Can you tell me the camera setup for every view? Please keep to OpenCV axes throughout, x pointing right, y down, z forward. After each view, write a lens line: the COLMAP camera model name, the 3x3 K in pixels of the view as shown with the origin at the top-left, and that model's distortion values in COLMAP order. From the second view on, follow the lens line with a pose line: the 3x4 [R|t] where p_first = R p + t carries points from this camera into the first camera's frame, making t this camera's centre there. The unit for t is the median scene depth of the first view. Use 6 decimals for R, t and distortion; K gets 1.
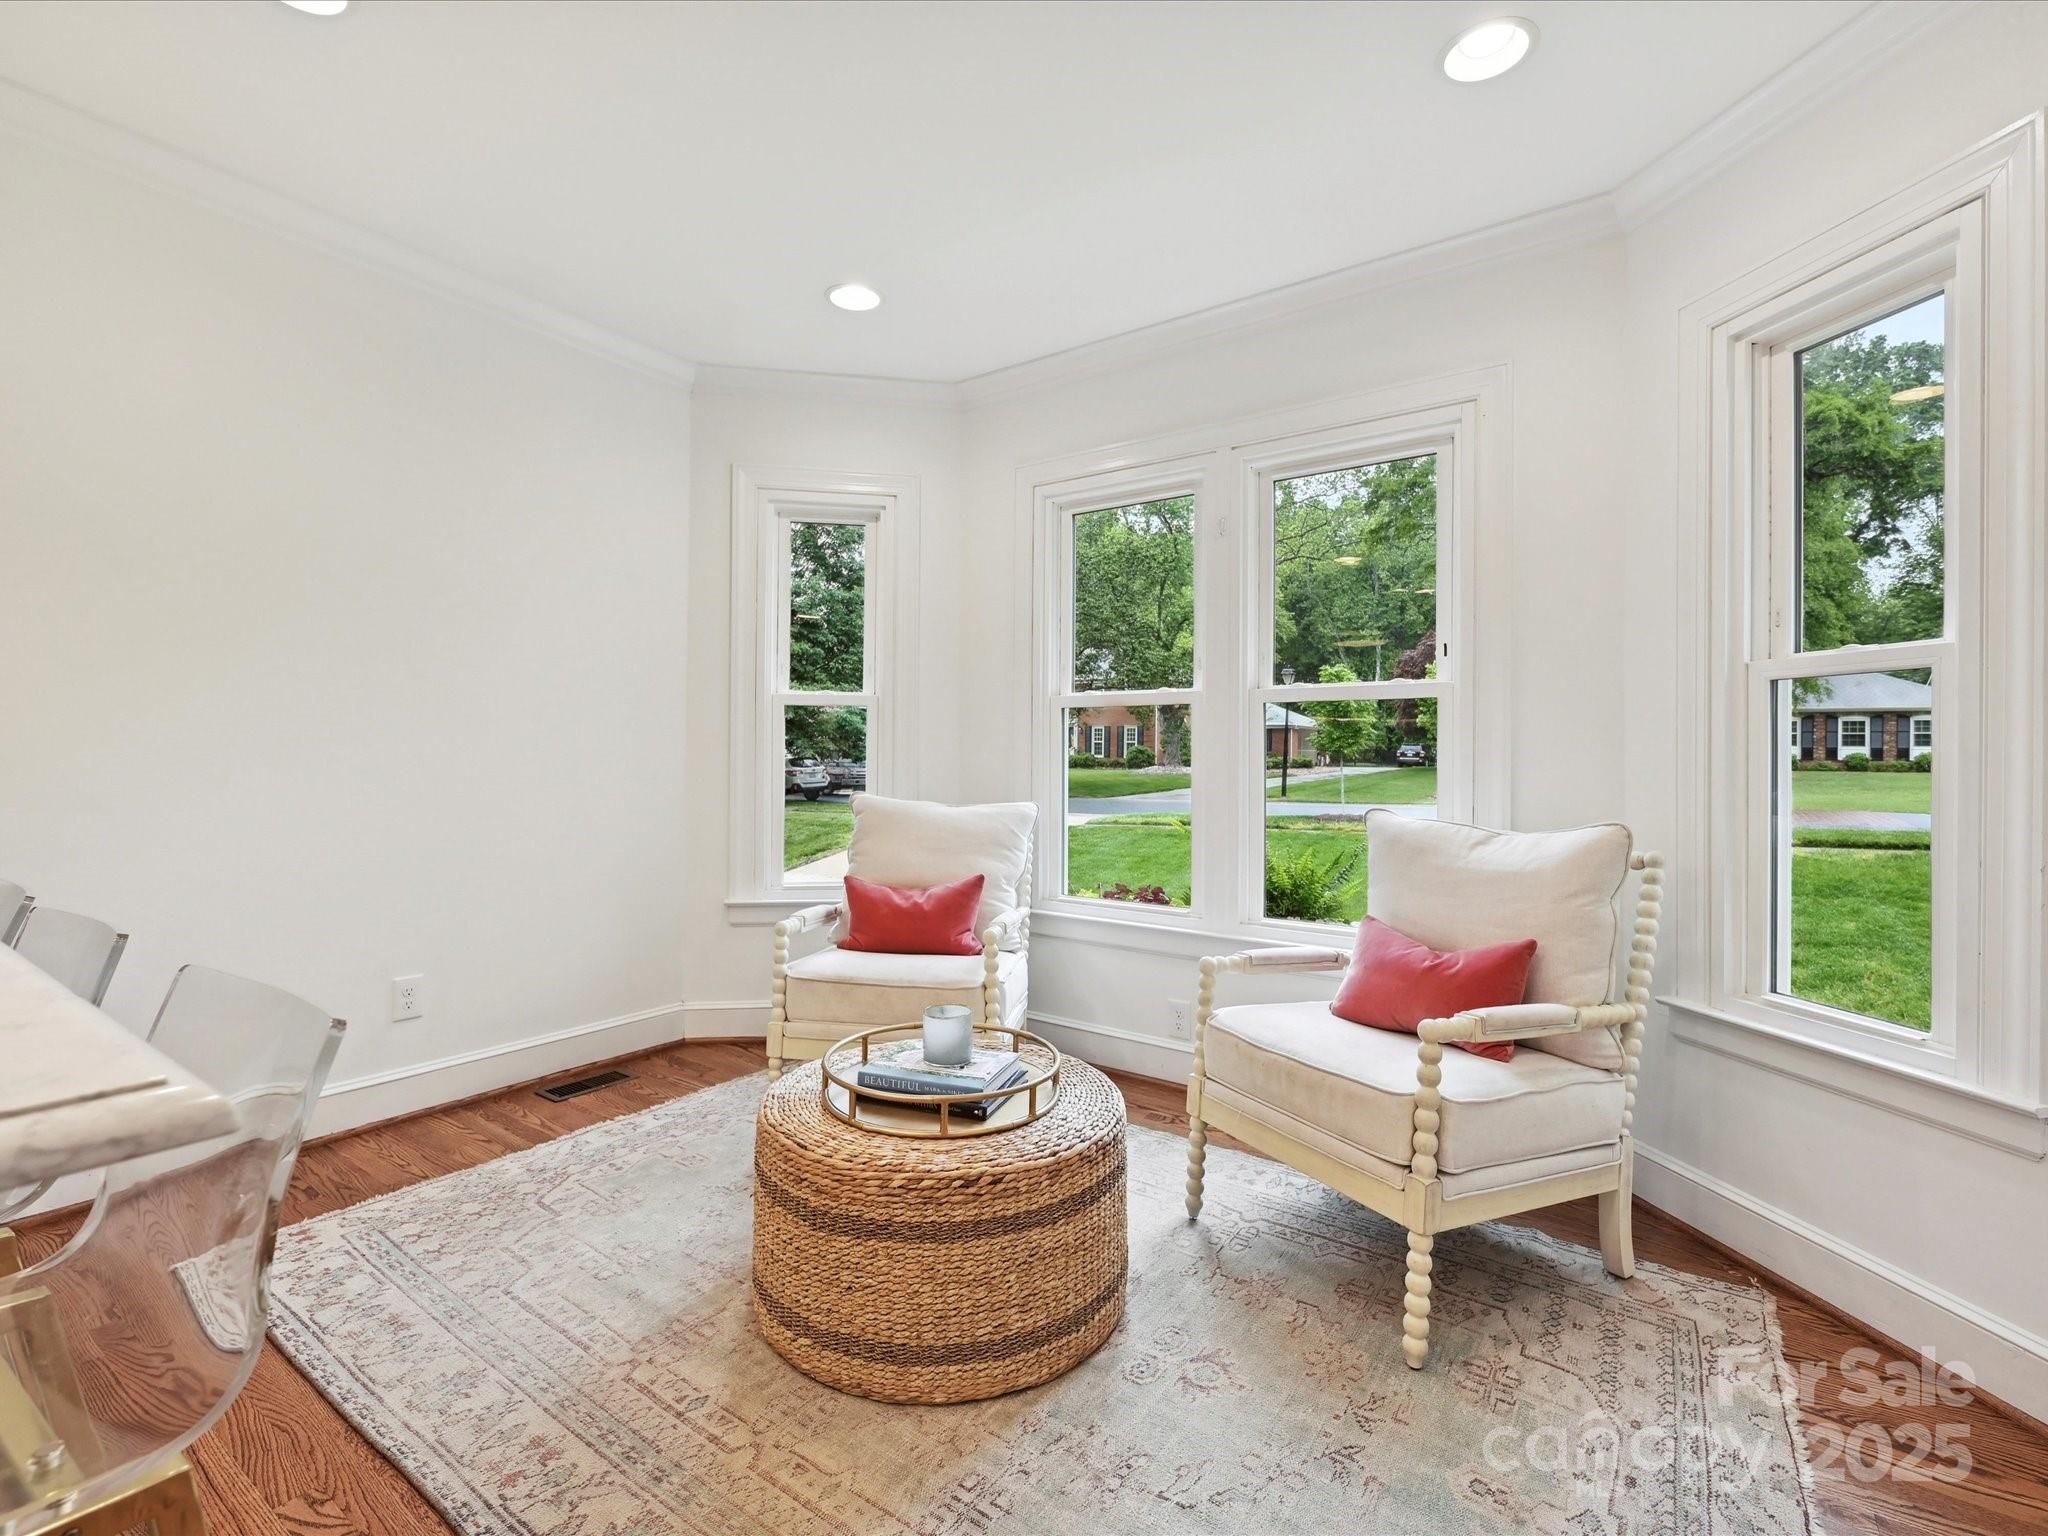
lens RADIAL K [[928.1, 0, 1002.1], [0, 928.1, 749.7], [0, 0, 1]] dist [-0.000328, 0.001109]
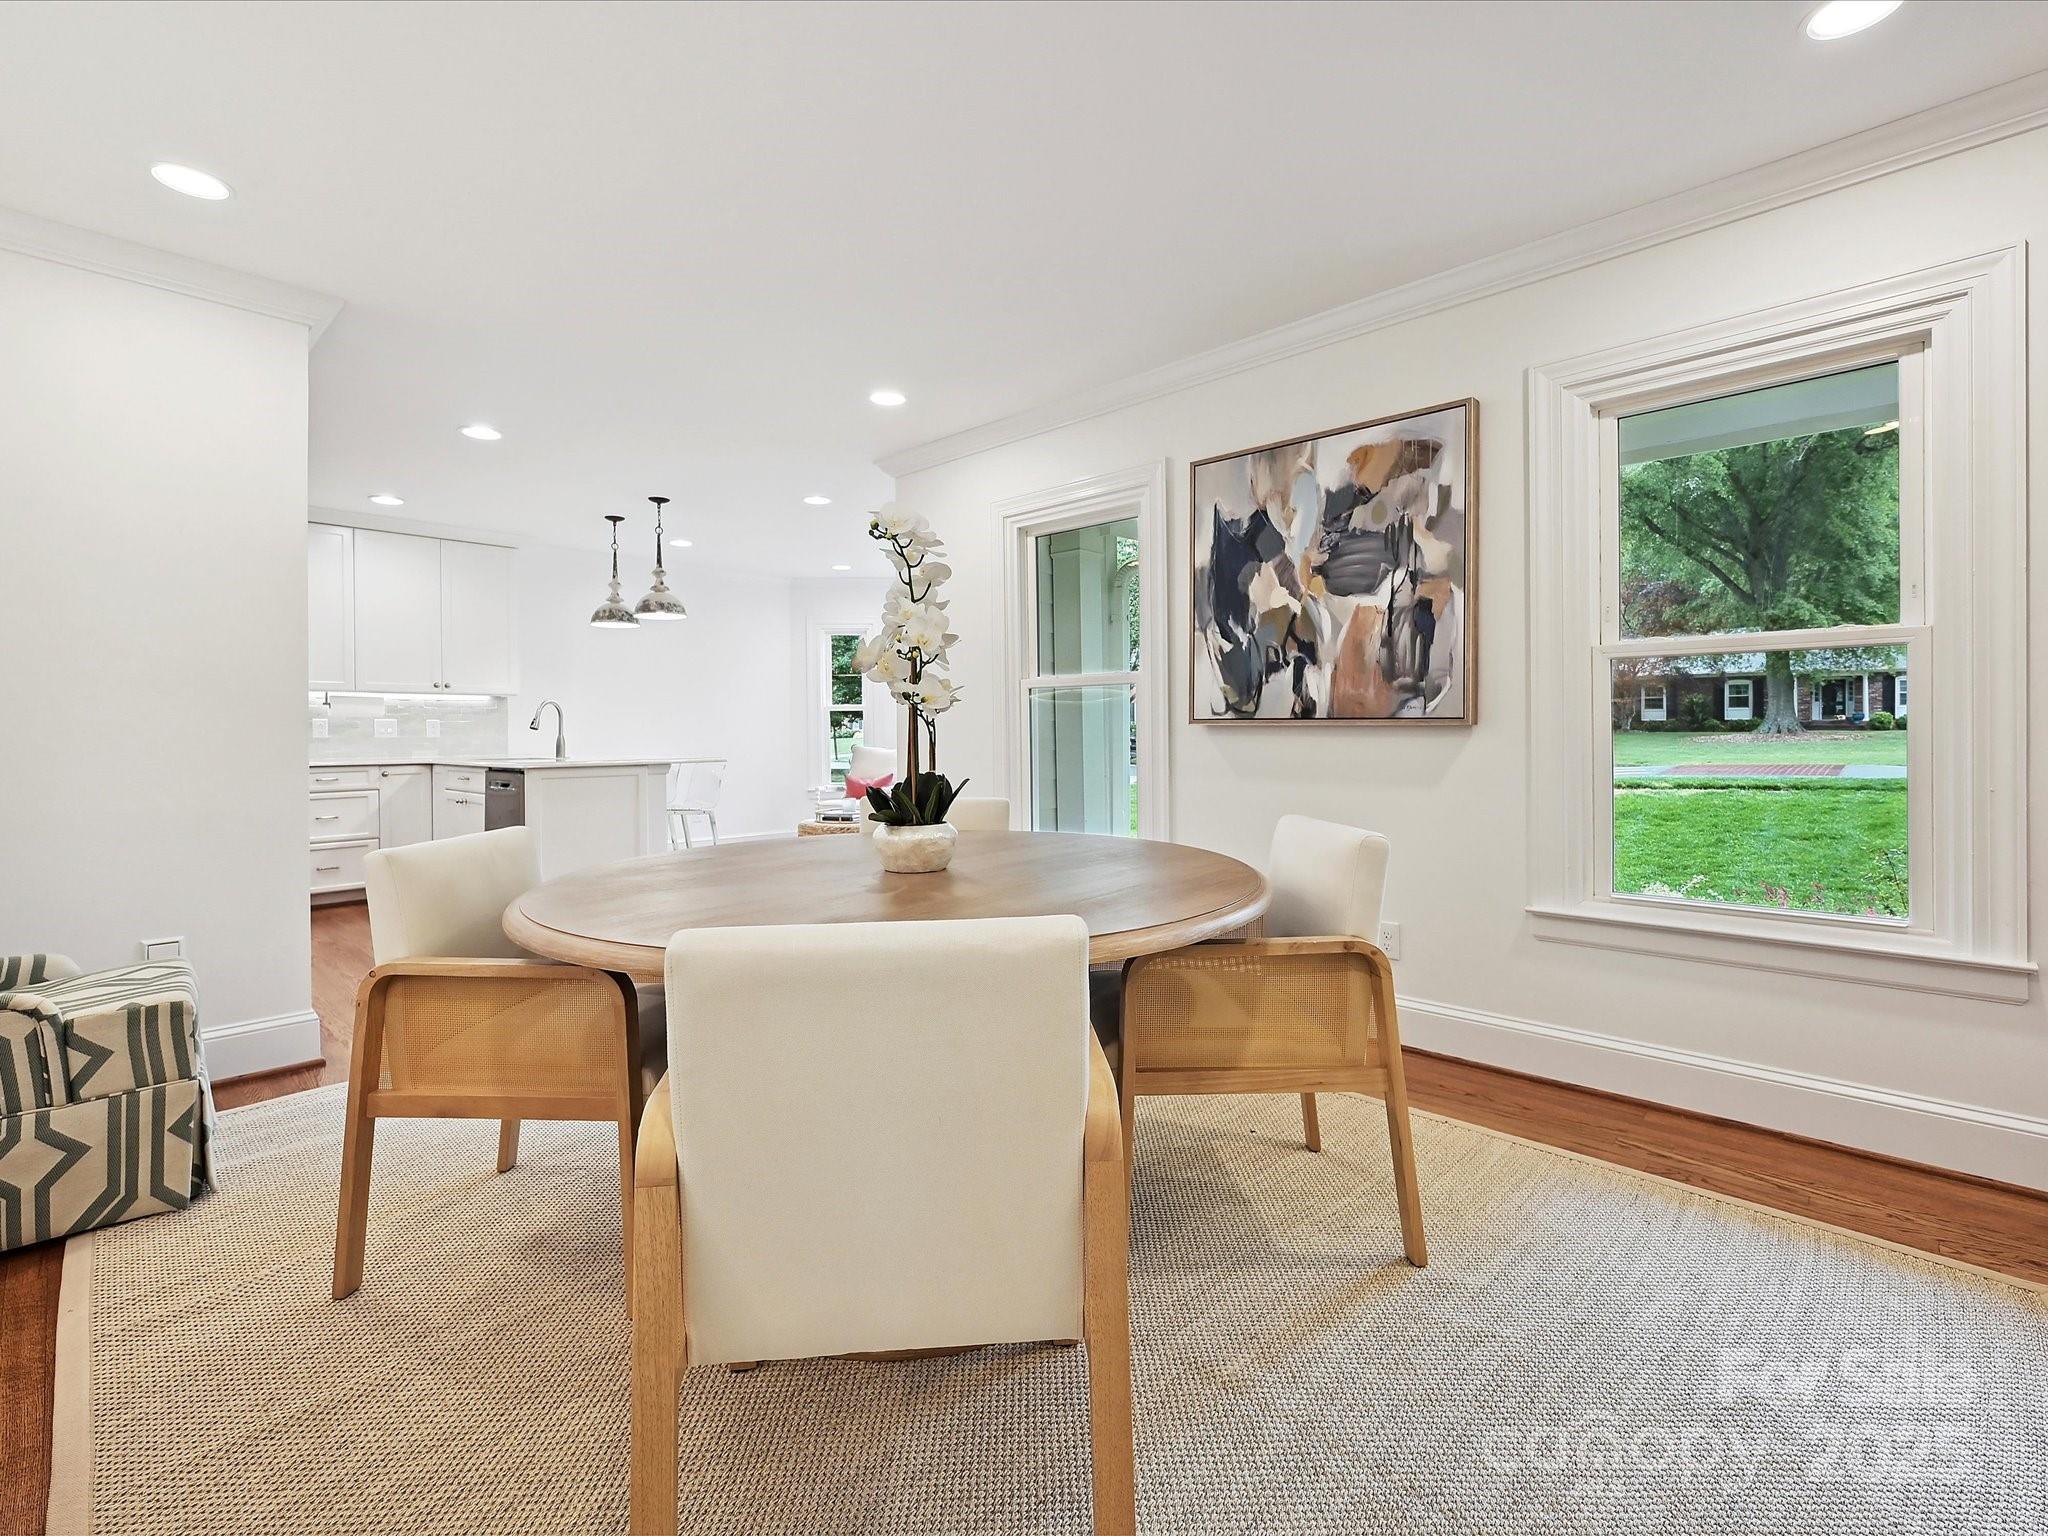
lens RADIAL K [[928.1, 0, 1029.2], [0, 928.1, 732.3], [0, 0, 1]] dist [-0.000328, 0.001109]
pose [[0.991153, -0.017521, -0.131560, 0.850051], [0.018806, 0.999787, 0.008530, 0.002603], [0.131383, -0.010928, 0.991272, -1.902560]]
